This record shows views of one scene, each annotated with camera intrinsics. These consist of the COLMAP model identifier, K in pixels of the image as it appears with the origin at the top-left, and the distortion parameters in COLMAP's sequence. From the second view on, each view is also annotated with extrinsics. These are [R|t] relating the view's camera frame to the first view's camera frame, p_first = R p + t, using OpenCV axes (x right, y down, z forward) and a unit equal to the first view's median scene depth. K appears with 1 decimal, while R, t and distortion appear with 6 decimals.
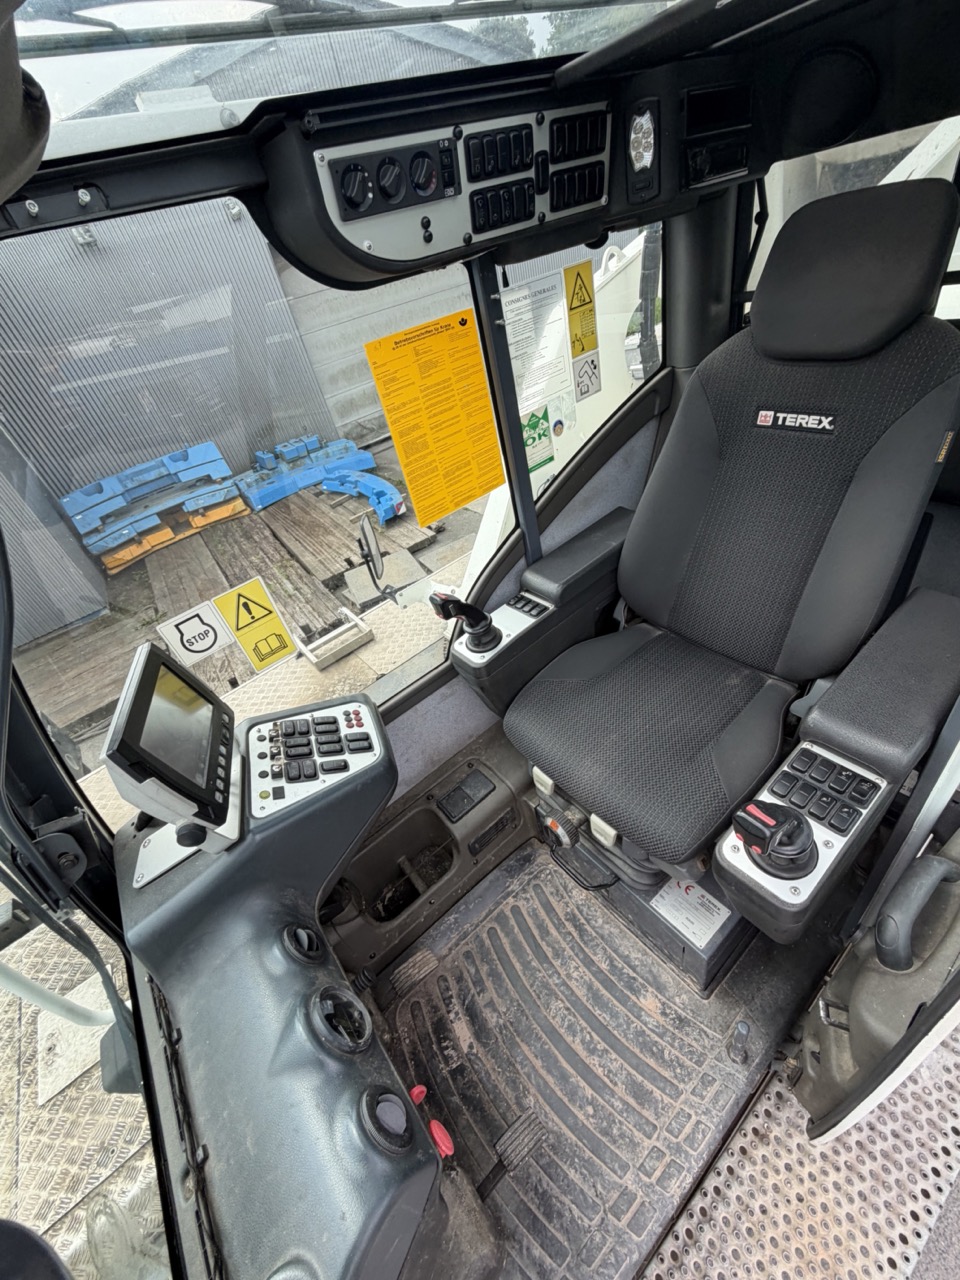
lens RADIAL K [[505.1, 0, 480.0], [0, 505.1, 640.0], [0, 0, 1]] dist [-0.003145, 0.000099]
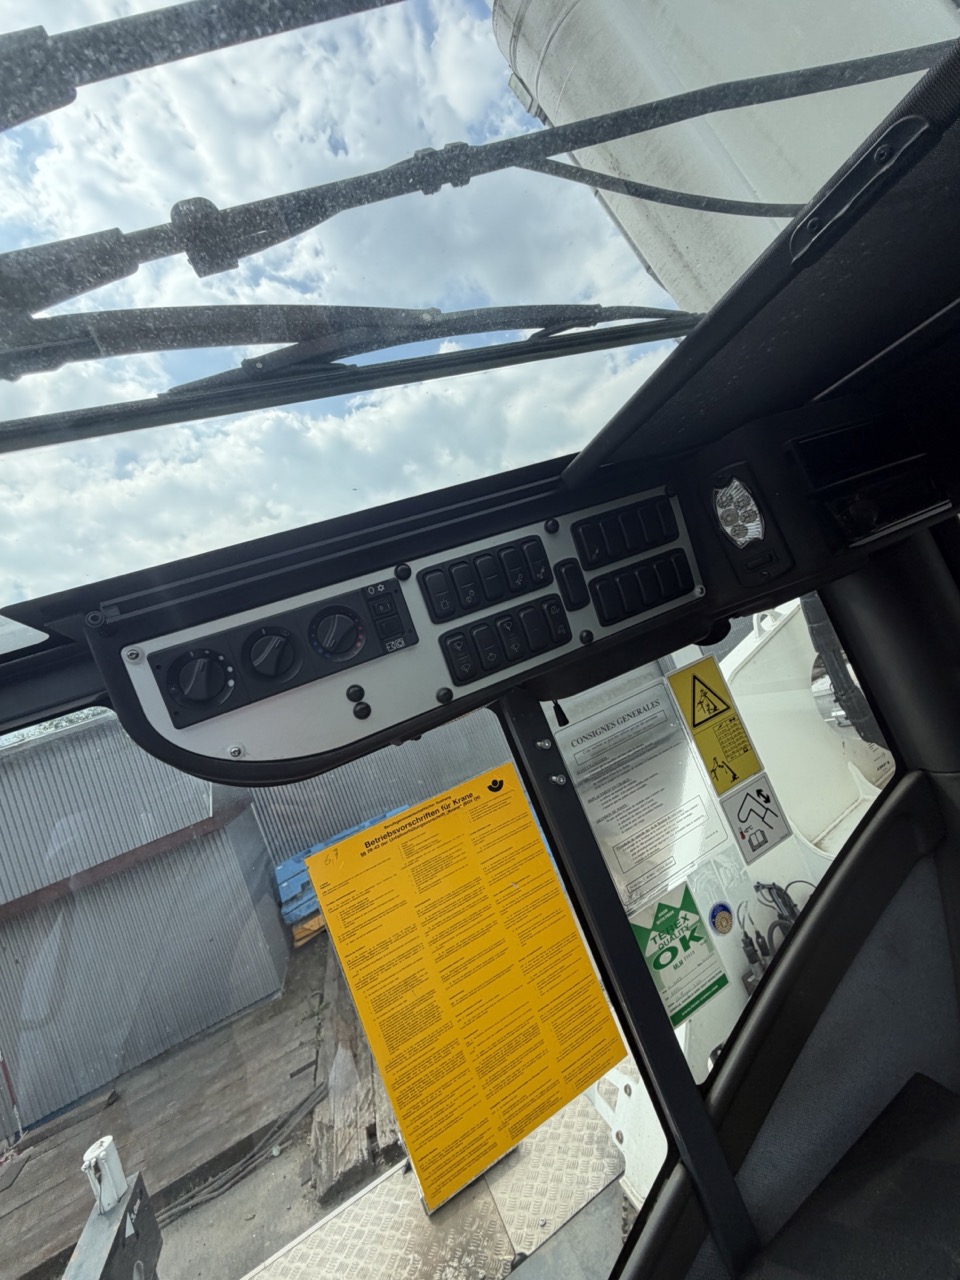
lens RADIAL K [[509.7, 0, 480.0], [0, 509.7, 640.0], [0, 0, 1]] dist [0.001760, 0.000106]
pose [[0.933803, -0.167398, -0.316210, 0.171444], [-0.055930, 0.804634, -0.591132, -0.408082], [0.353388, 0.569687, 0.742007, 0.439636]]
